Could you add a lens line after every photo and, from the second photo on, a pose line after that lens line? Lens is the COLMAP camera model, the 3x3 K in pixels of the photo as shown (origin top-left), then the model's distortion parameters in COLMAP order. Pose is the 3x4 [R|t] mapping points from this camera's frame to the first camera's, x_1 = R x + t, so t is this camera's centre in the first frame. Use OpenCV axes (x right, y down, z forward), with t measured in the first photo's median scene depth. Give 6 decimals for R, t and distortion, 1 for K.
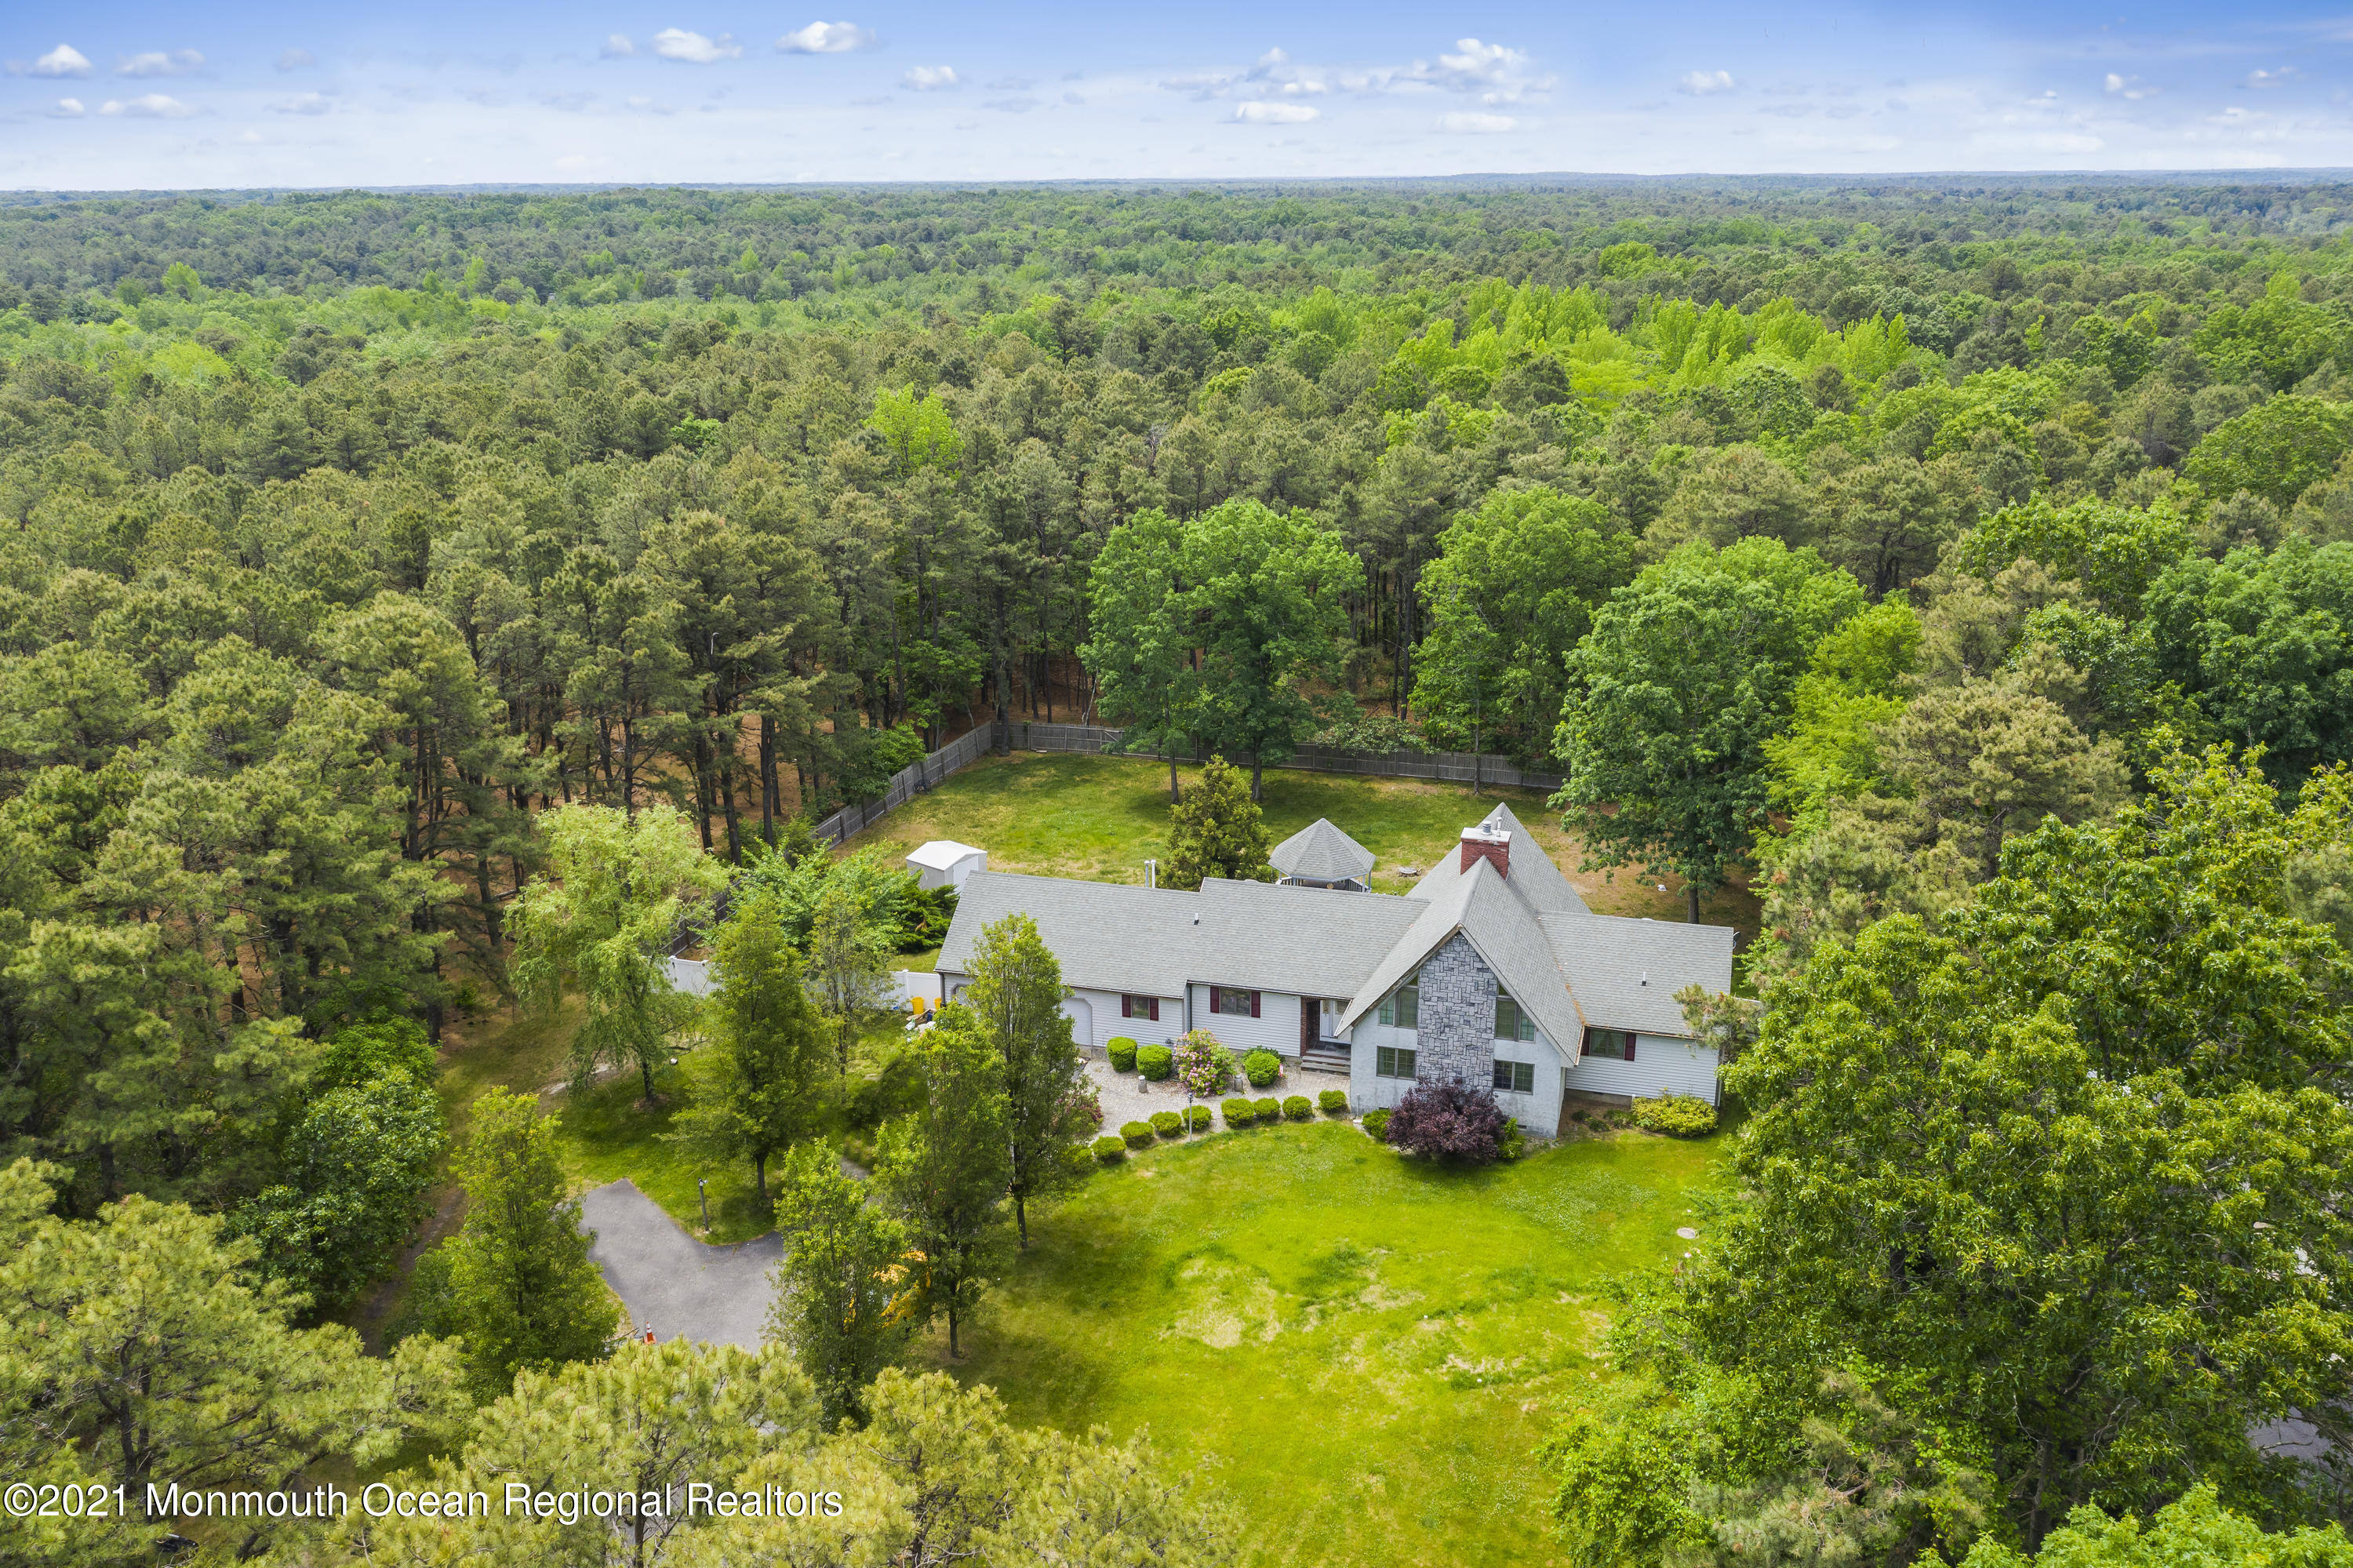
lens RADIAL K [[1889.1, 0, 1169.3], [0, 1889.1, 756.0], [0, 0, 1]] dist [-0.005399, 0.008744]
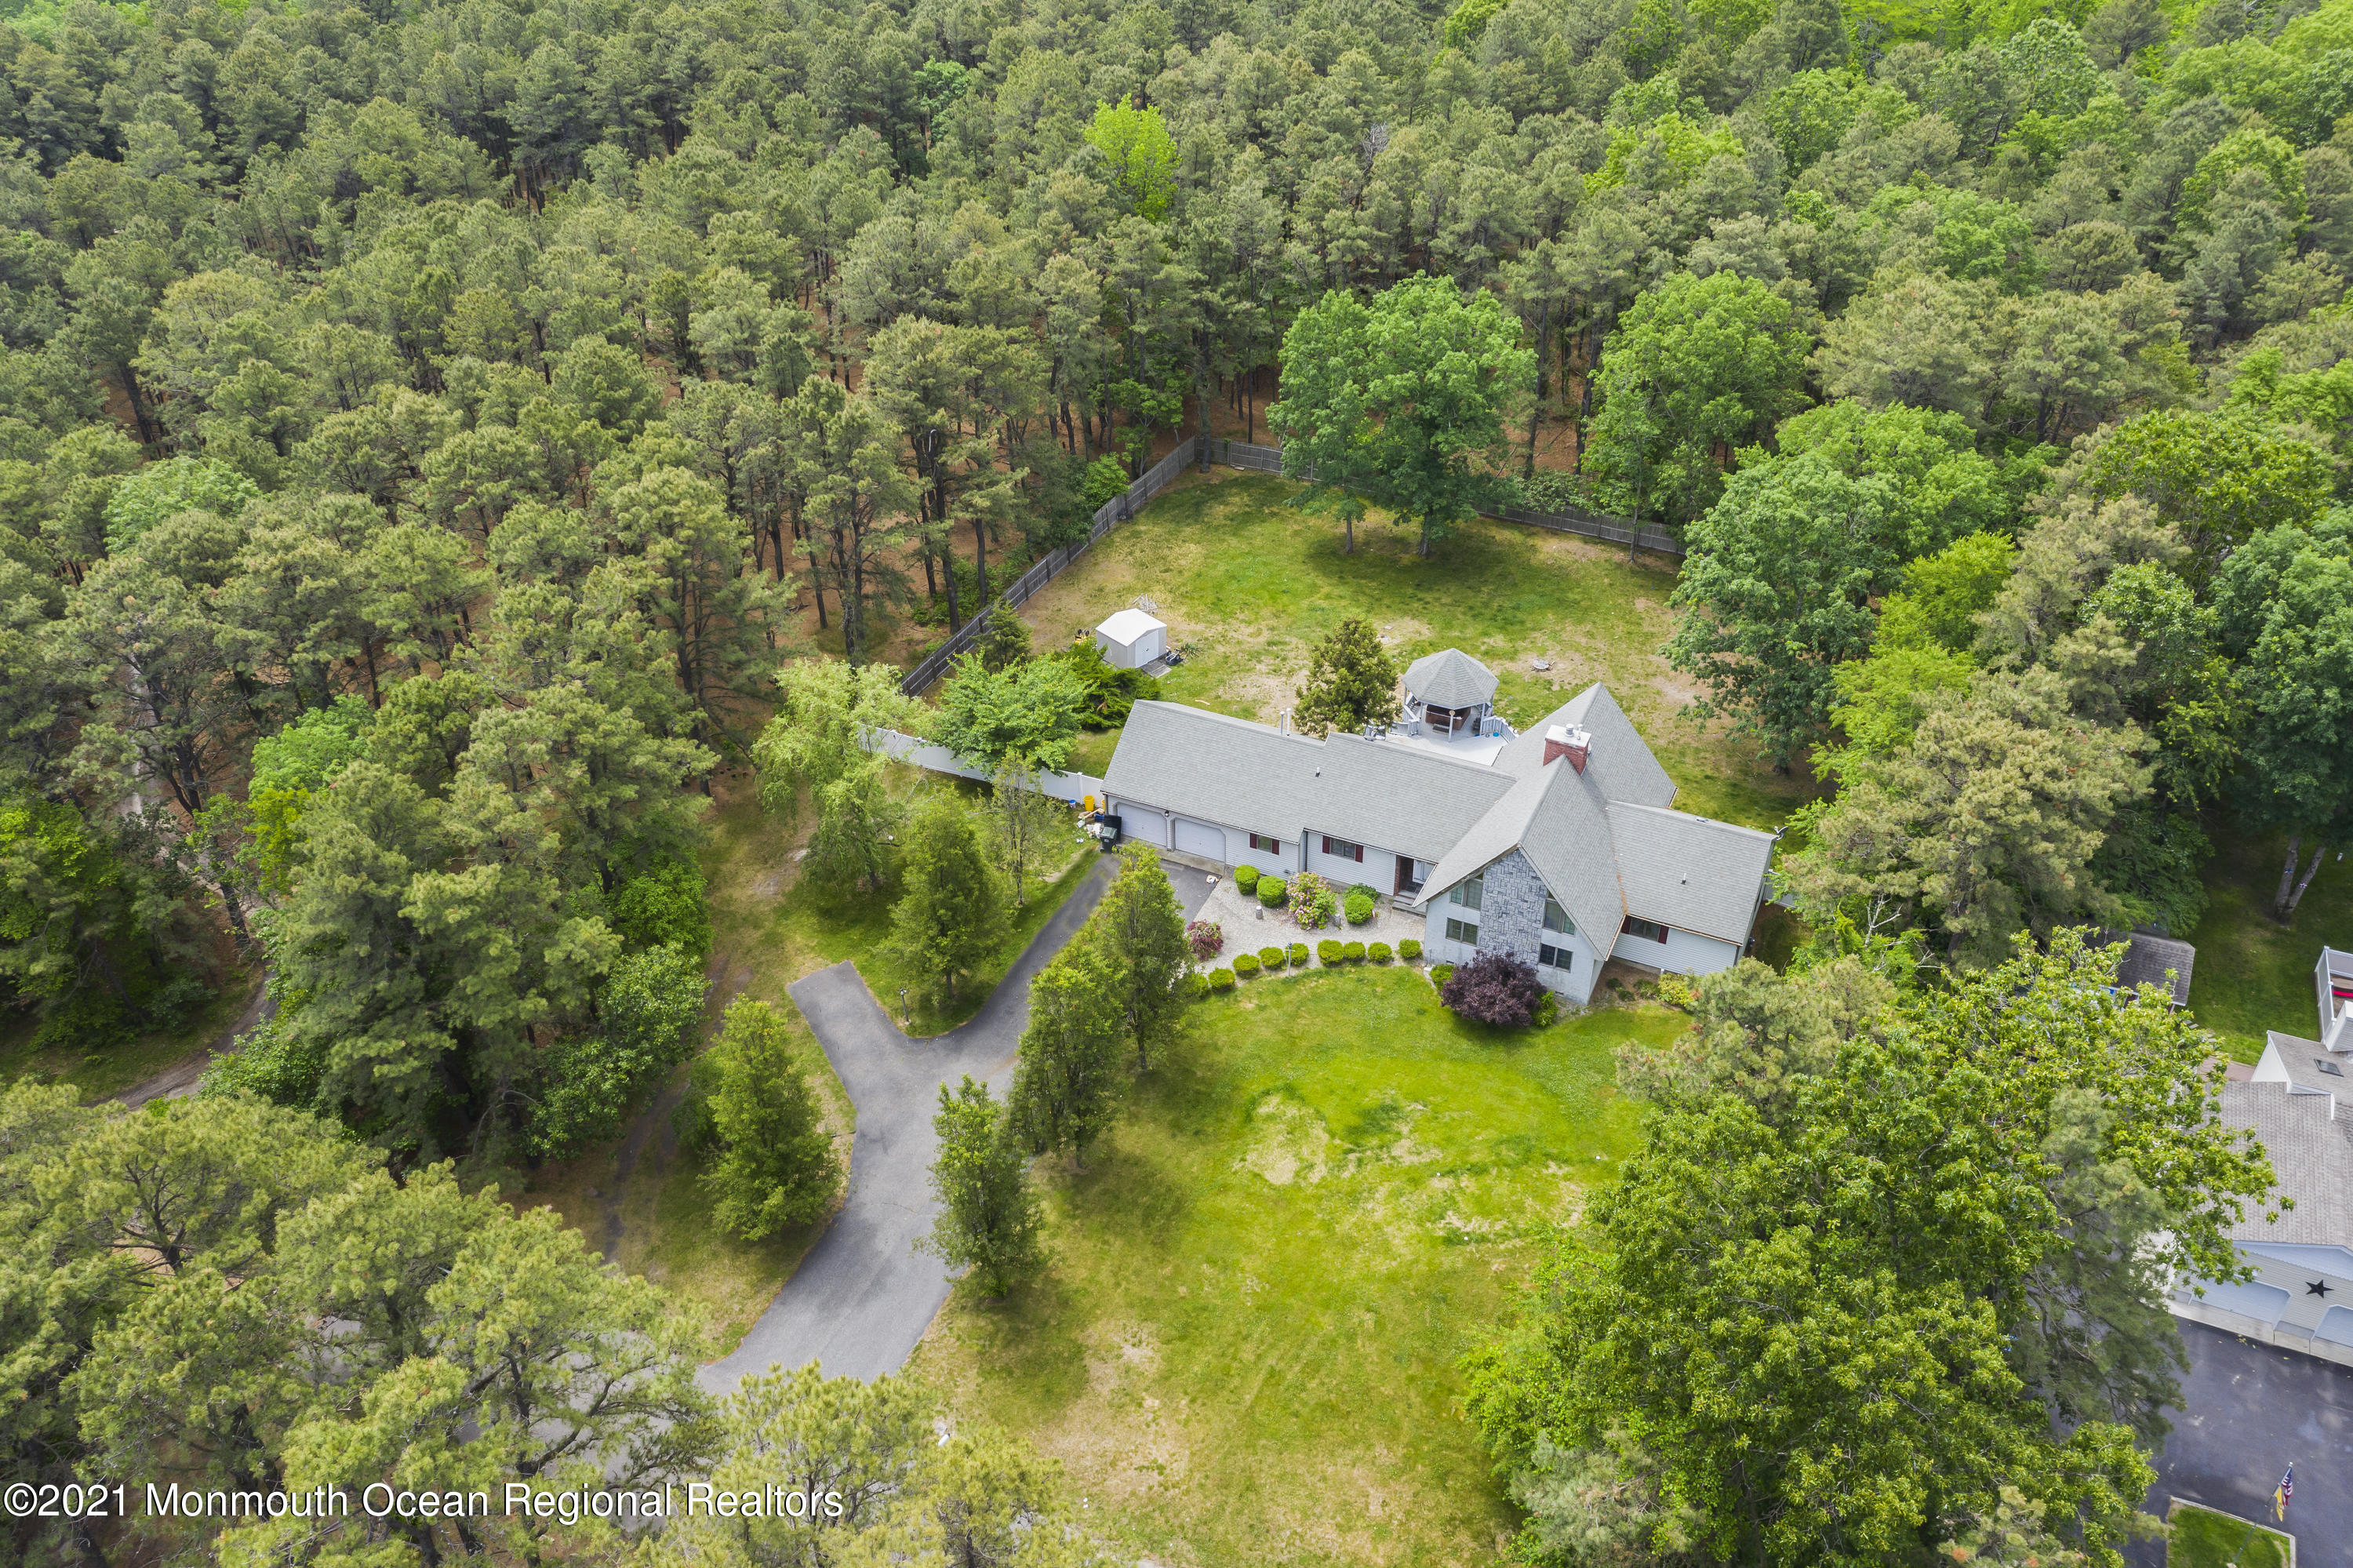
lens RADIAL K [[1878.9, 0, 1165.5], [0, 1878.9, 786.2], [0, 0, 1]] dist [-0.002532, 0.002037]
pose [[0.988016, 0.084584, -0.129114, 0.079380], [-0.039514, 0.947214, 0.318157, -0.300841], [0.149209, -0.309242, 0.939205, -0.132072]]
